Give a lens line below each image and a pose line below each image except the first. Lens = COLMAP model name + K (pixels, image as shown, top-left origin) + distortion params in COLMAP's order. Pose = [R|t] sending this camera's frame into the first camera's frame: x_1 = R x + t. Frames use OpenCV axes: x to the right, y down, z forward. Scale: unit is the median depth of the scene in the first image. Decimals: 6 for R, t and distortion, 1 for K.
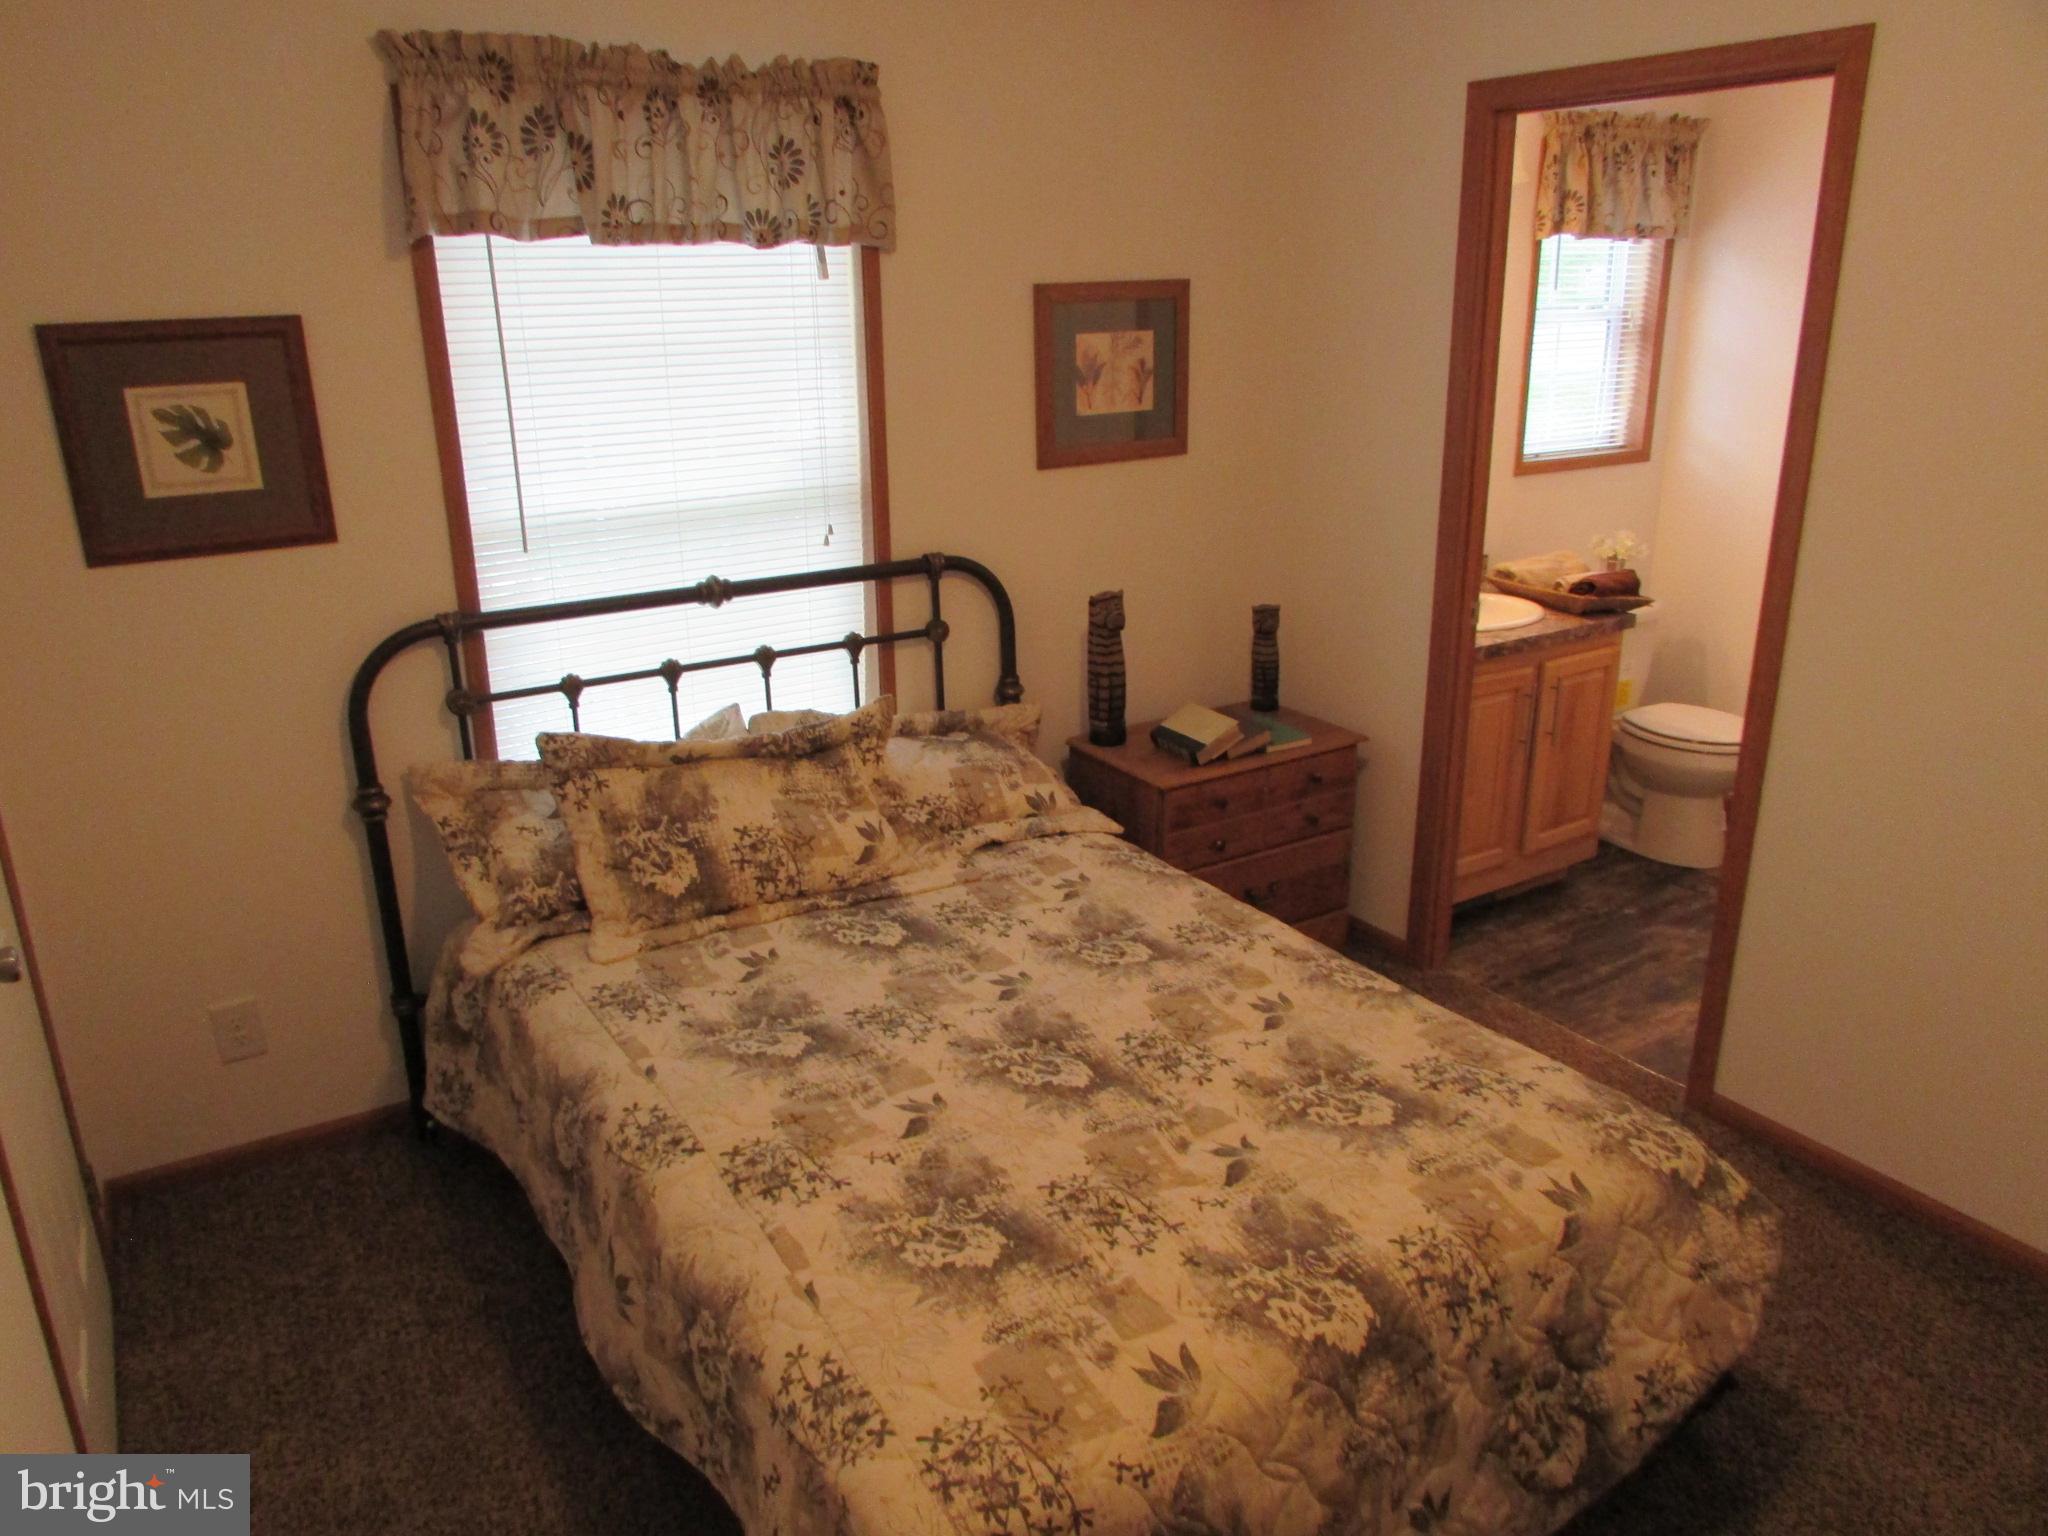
lens RADIAL K [[1447.6, 0, 1021.1], [0, 1447.6, 763.8], [0, 0, 1]] dist [-0.031431, -0.003092]
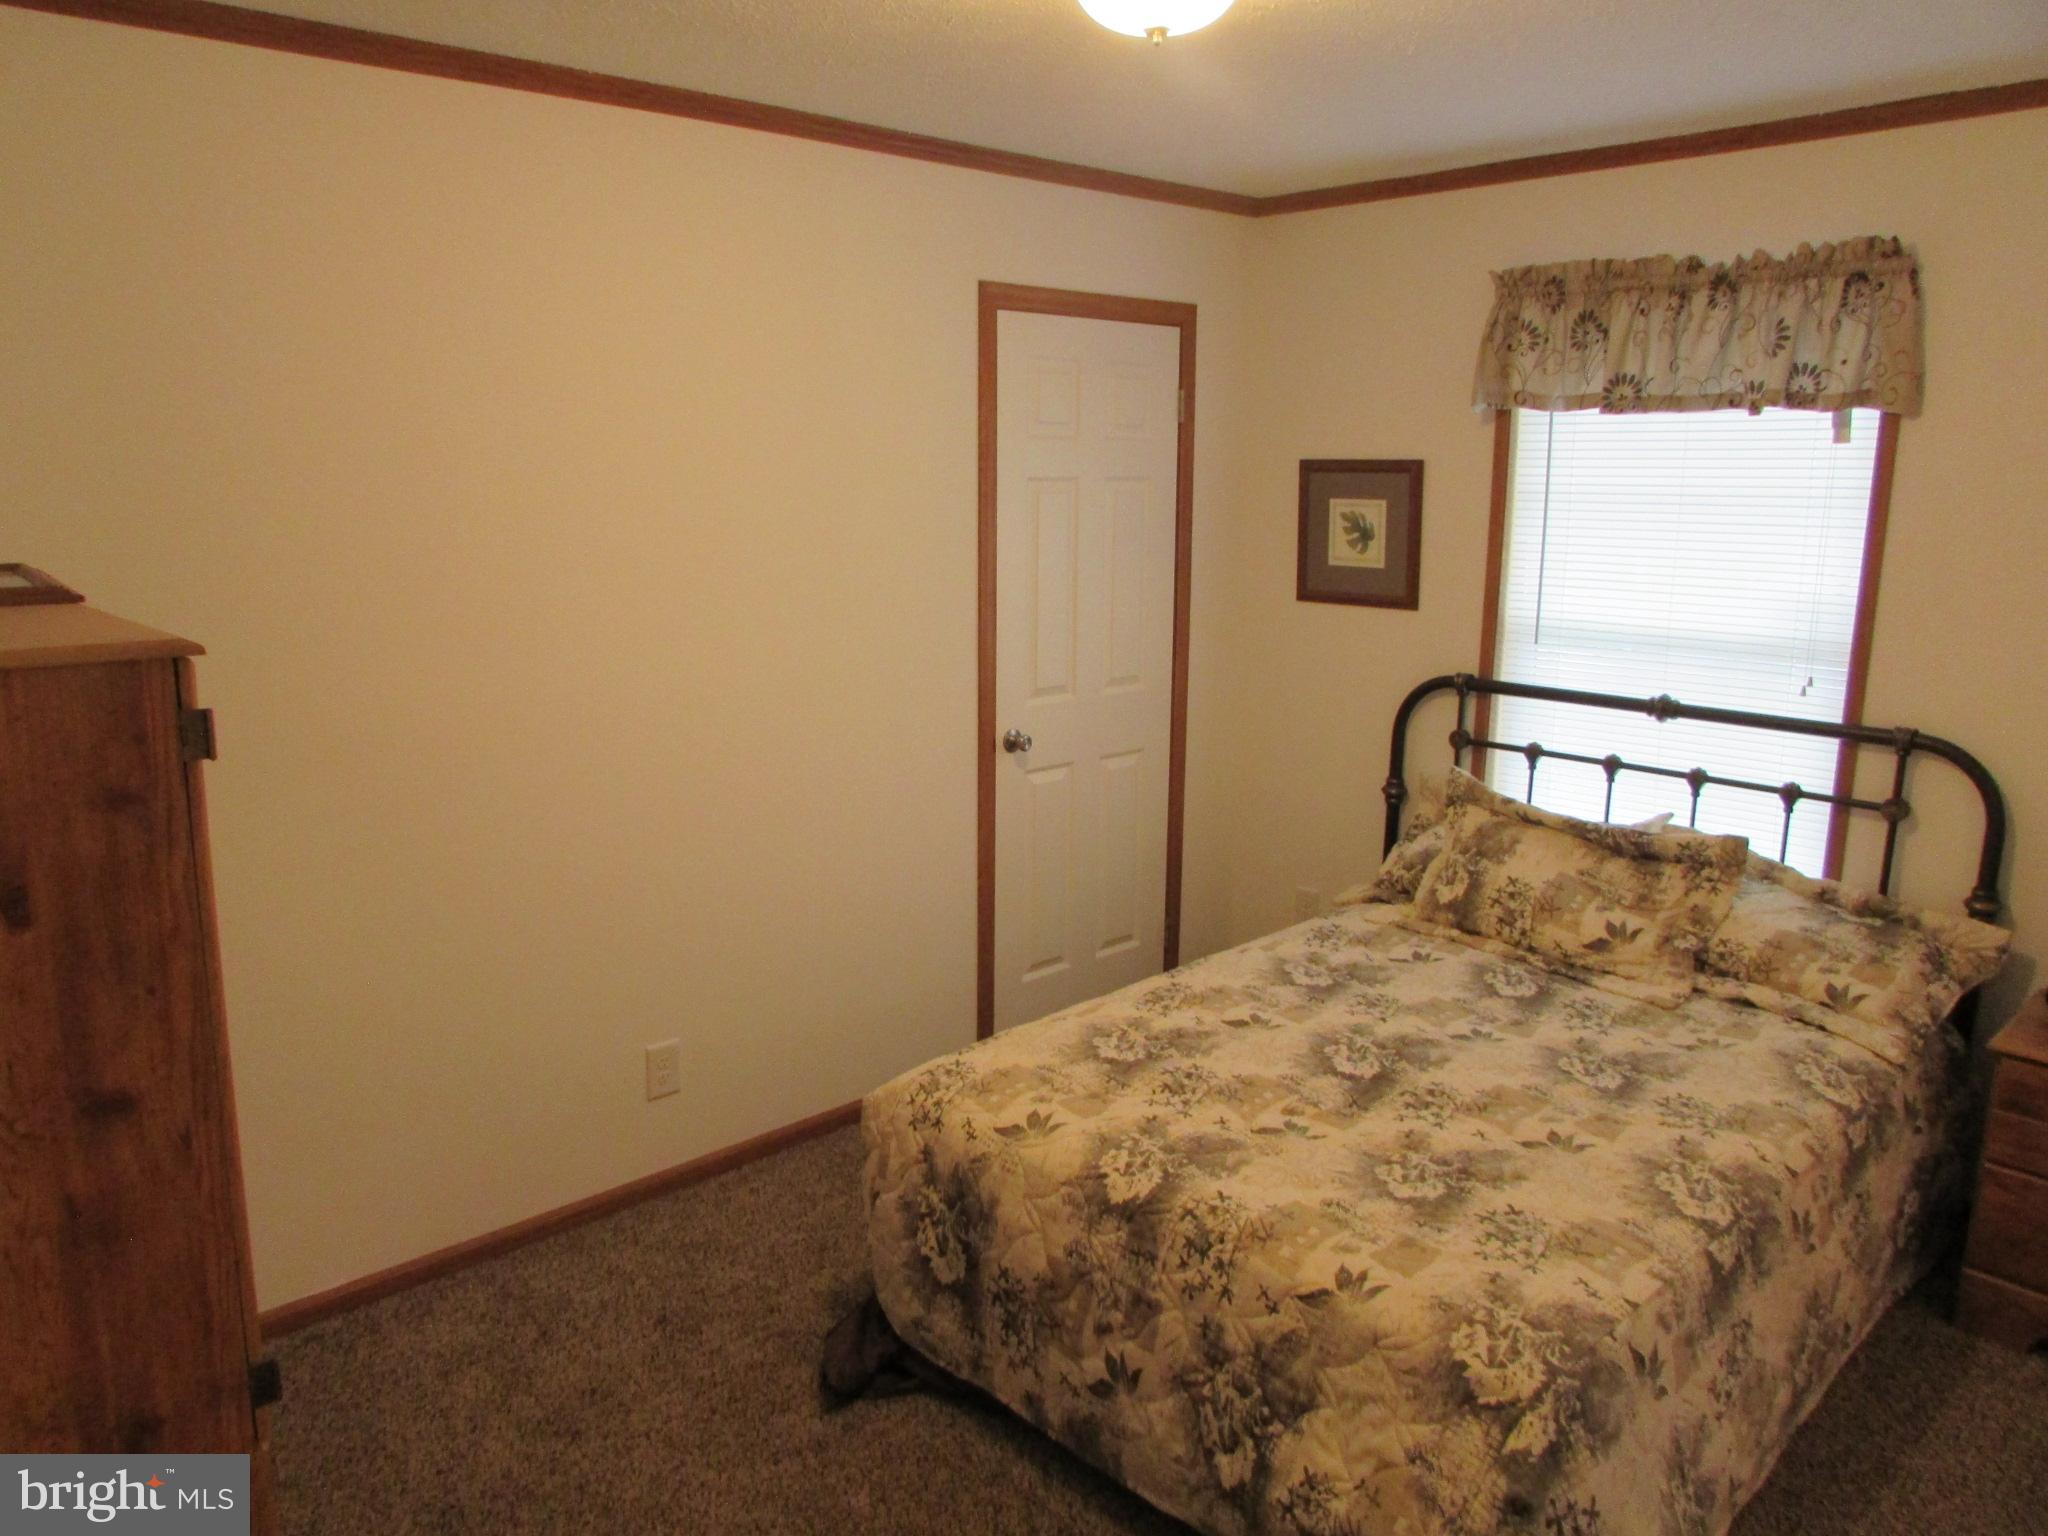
lens RADIAL K [[1476.0, 0, 1022.8], [0, 1476.0, 763.1], [0, 0, 1]] dist [-0.009102, -0.006729]
pose [[0.194338, 0.214973, -0.957089, 1.193551], [-0.317135, 0.937062, 0.146080, -0.129147], [0.928255, 0.275138, 0.250282, 0.369306]]
